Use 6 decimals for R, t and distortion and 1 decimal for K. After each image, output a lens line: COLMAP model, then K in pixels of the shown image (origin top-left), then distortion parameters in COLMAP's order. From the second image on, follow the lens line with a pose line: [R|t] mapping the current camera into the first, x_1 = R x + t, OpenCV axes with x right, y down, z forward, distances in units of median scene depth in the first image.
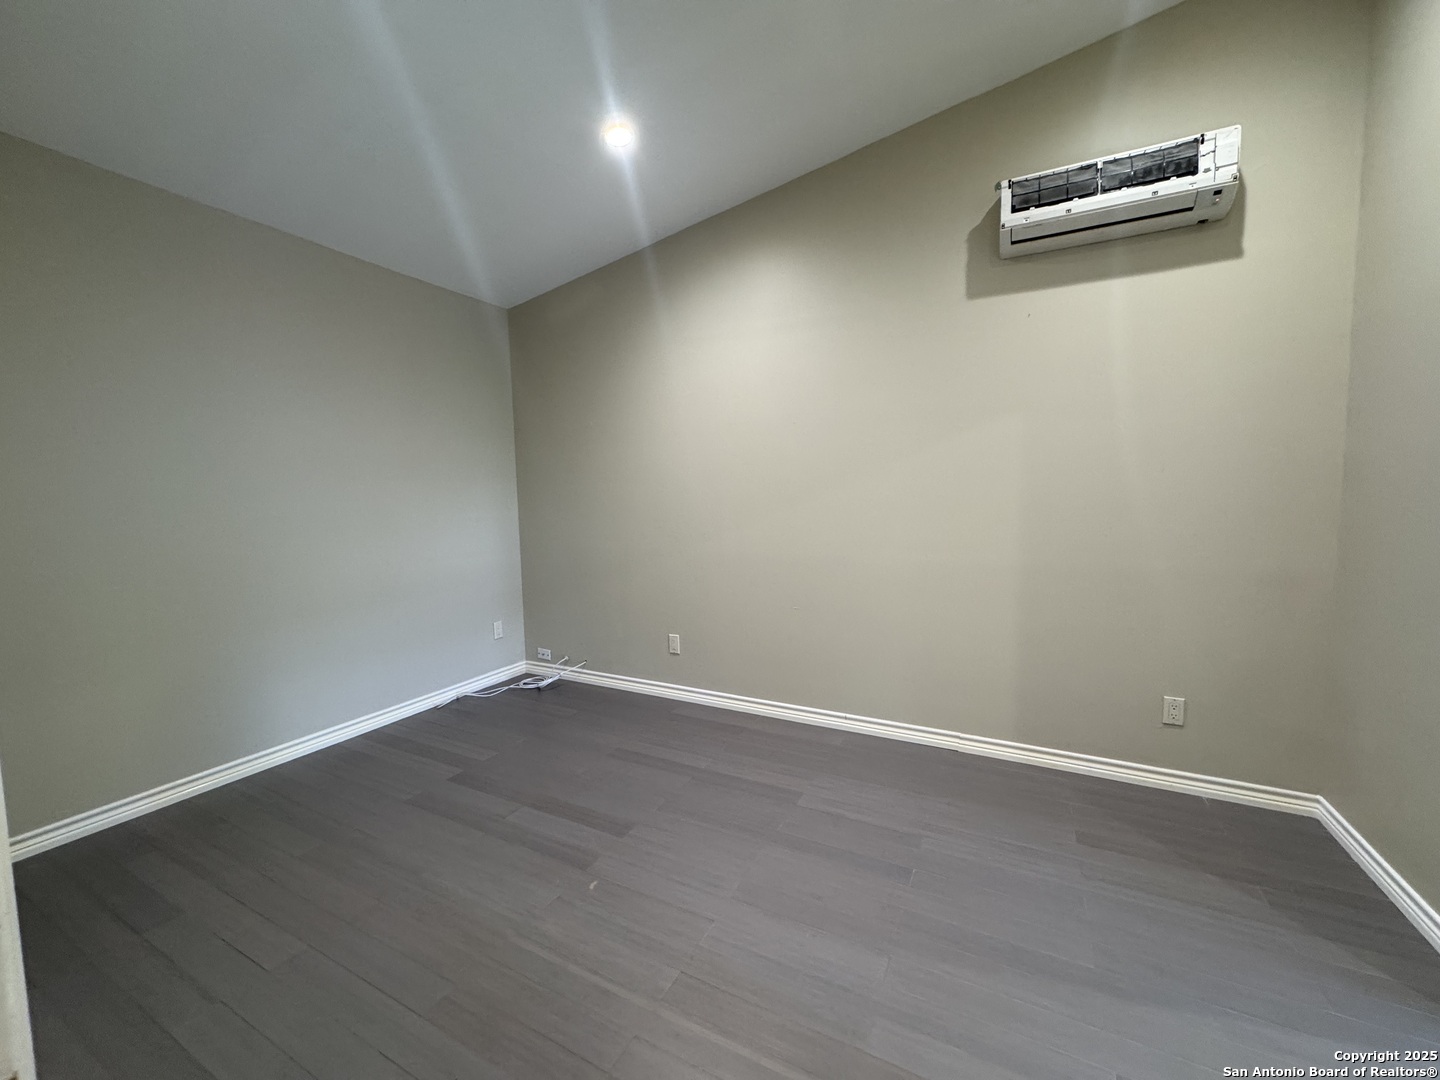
lens RADIAL K [[572.3, 0, 720.0], [0, 572.3, 540.0], [0, 0, 1]] dist [-0.002028, -0.000405]
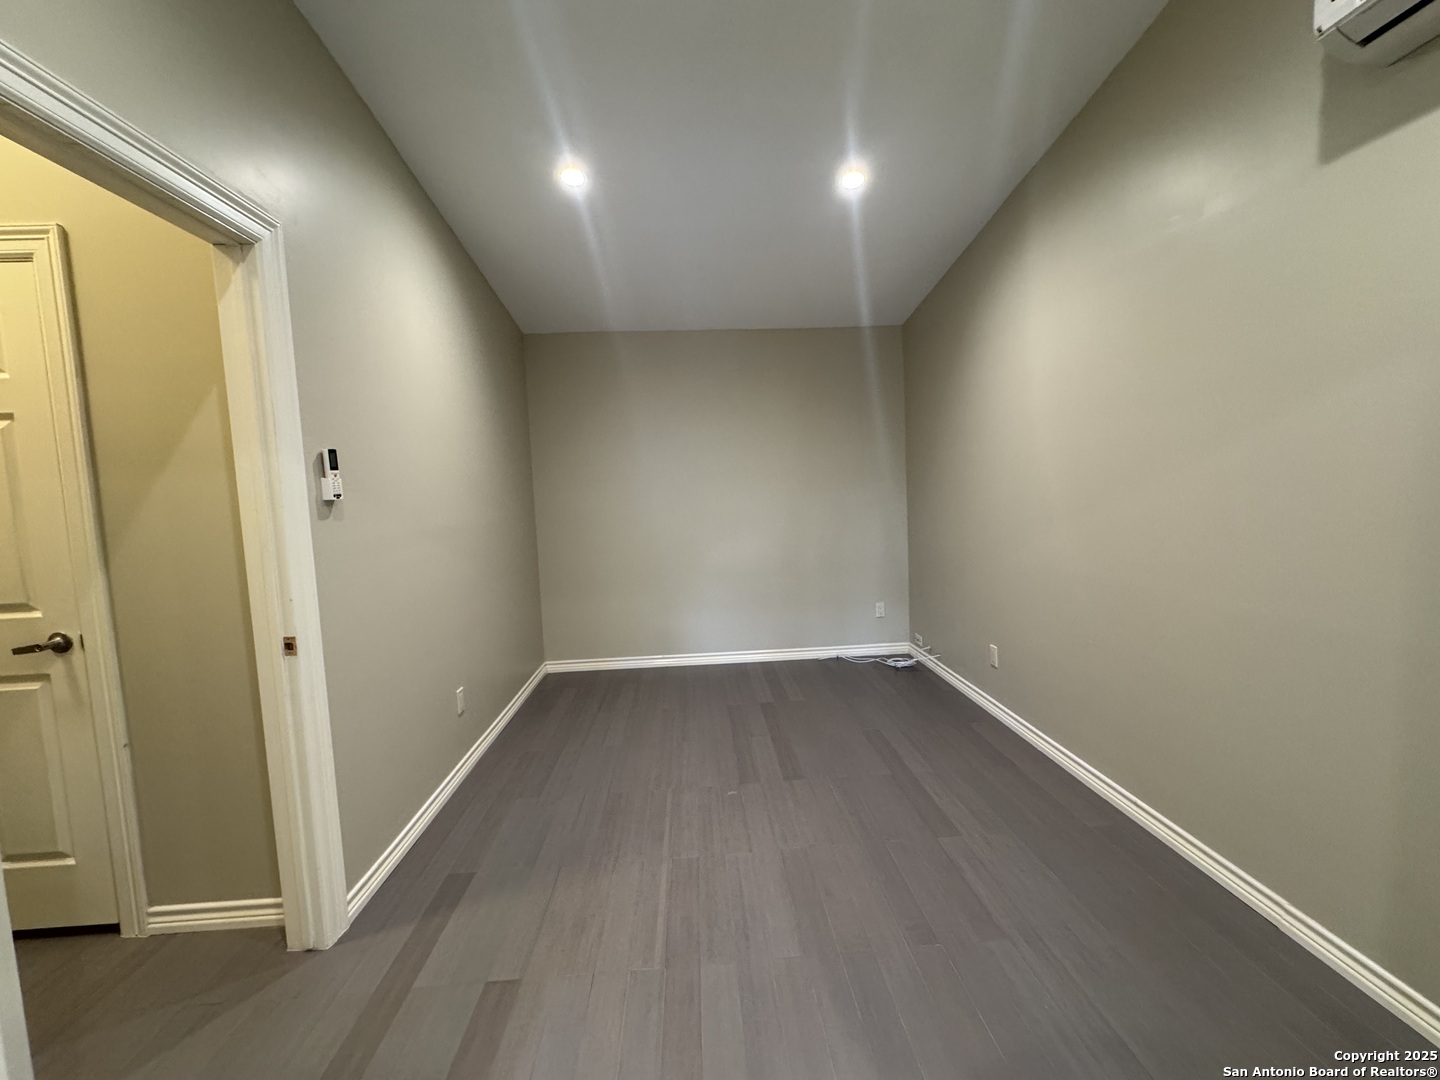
lens RADIAL K [[571.7, 0, 720.0], [0, 571.7, 540.0], [0, 0, 1]] dist [-0.013998, -0.000247]
pose [[0.513729, 0.069021, -0.855172, 0.613618], [-0.039088, 0.997607, 0.057035, -0.052839], [0.857062, 0.004127, 0.515197, 0.187099]]
